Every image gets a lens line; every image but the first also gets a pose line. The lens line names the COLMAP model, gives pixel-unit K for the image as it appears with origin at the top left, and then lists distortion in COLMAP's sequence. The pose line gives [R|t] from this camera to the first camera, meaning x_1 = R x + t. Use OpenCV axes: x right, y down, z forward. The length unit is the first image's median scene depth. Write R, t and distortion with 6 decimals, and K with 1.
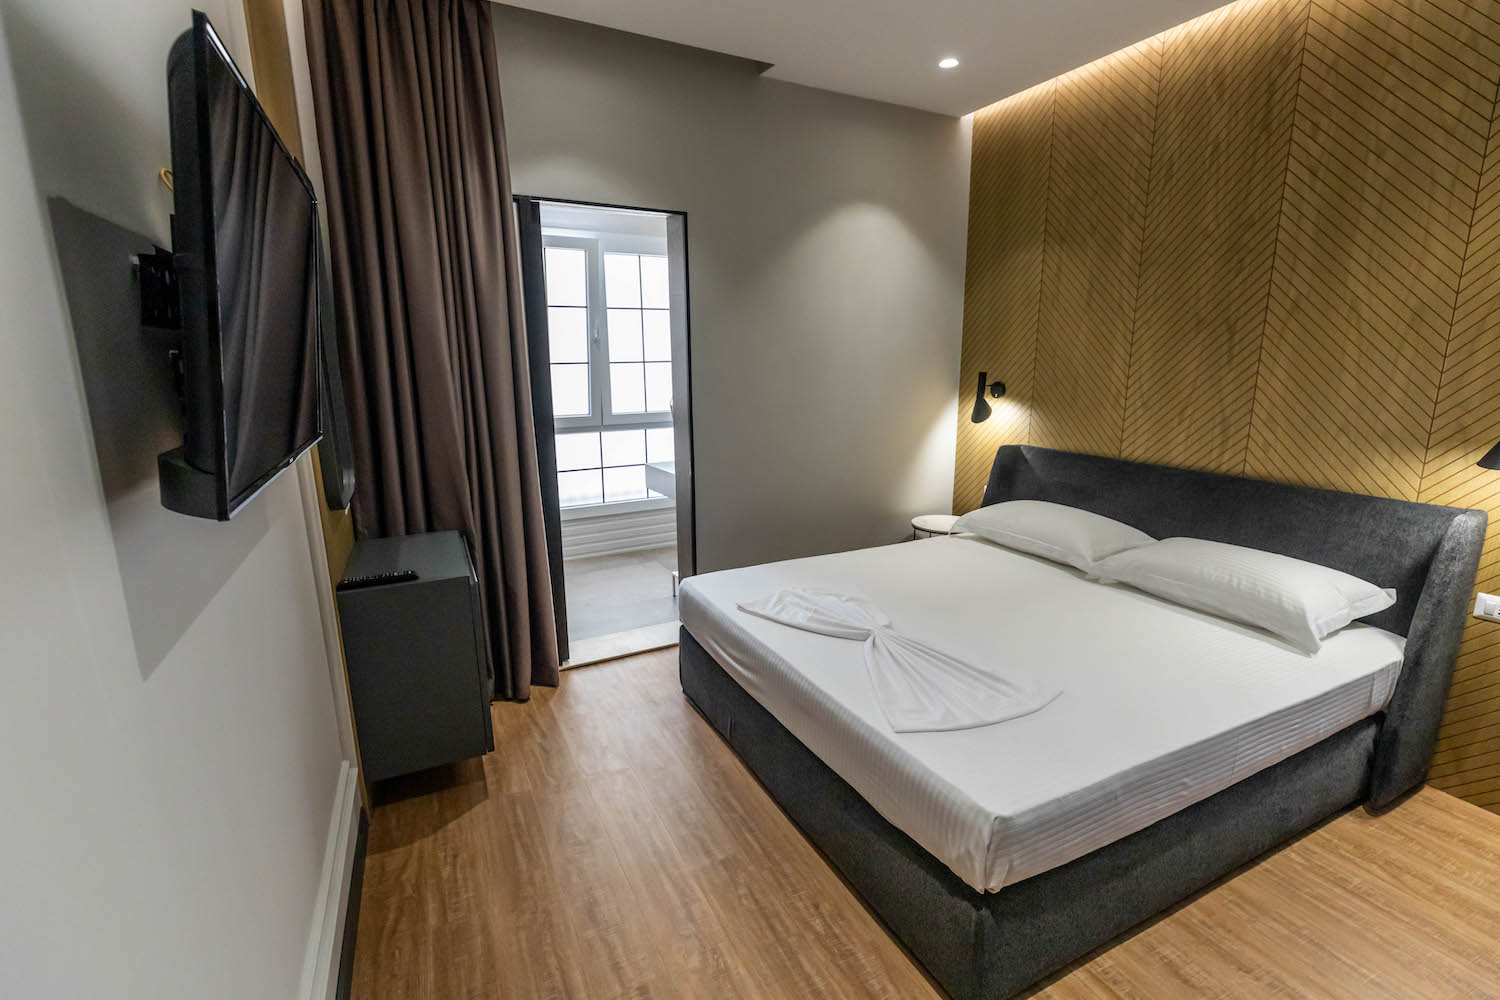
lens RADIAL K [[686.3, 0, 751.8], [0, 686.3, 497.2], [0, 0, 1]] dist [0.000095, 0.000232]
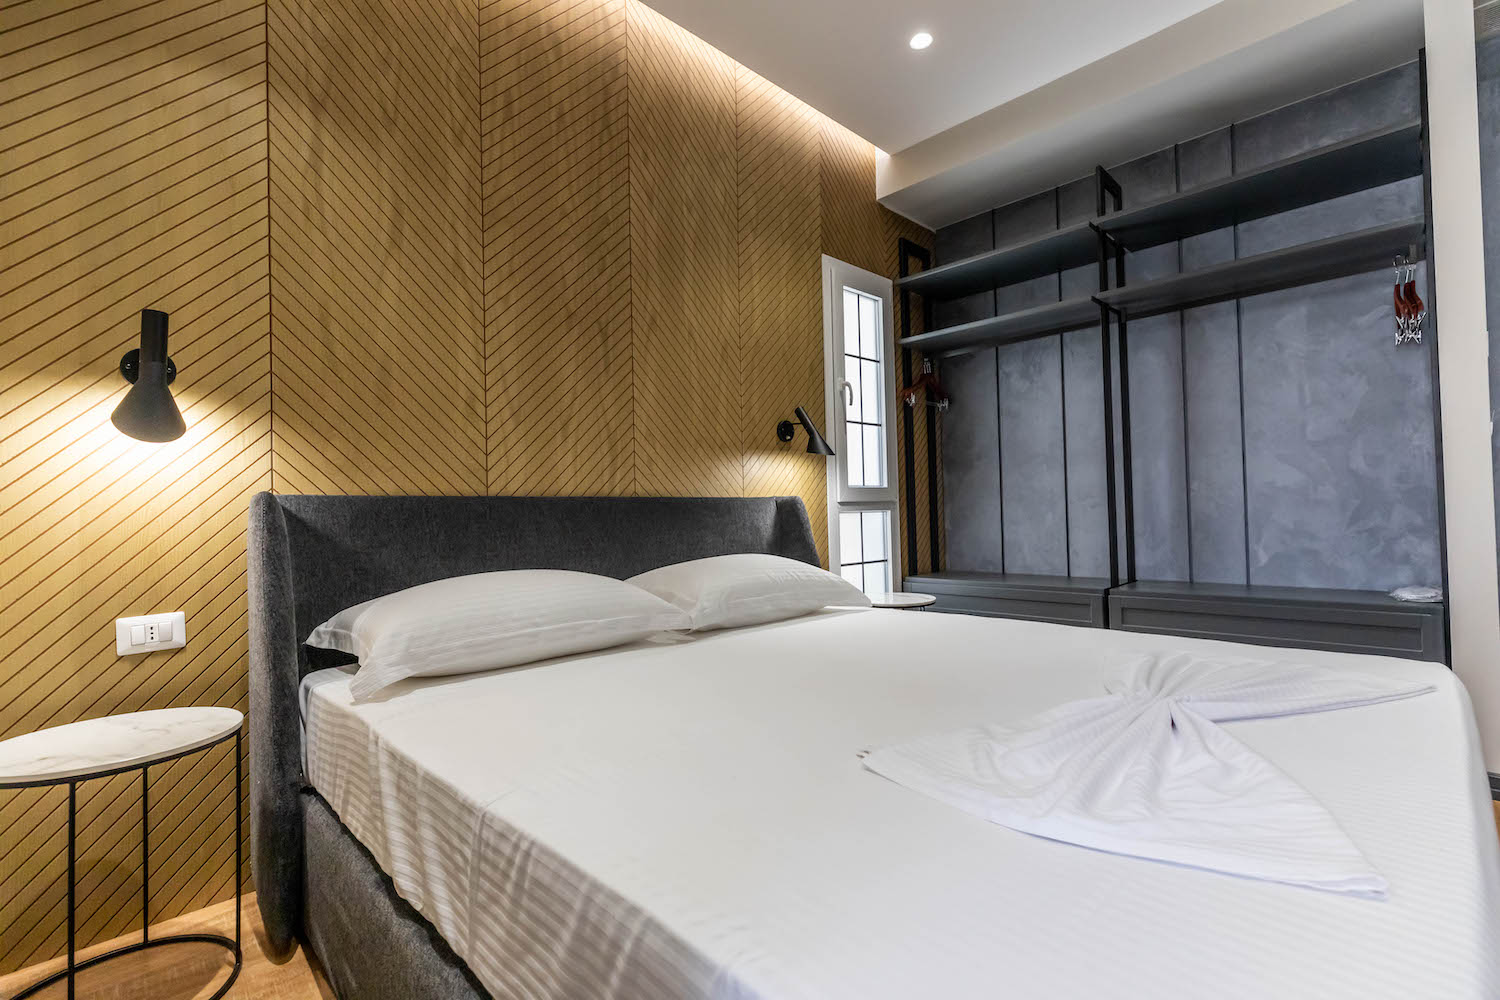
lens RADIAL K [[686.3, 0, 749.2], [0, 686.3, 498.0], [0, 0, 1]] dist [0.000095, 0.000232]
pose [[-0.308910, 0.031289, 0.950577, -0.171826], [0.214587, 0.975980, 0.037610, -0.029600], [-0.926567, 0.215600, -0.308204, 1.073799]]
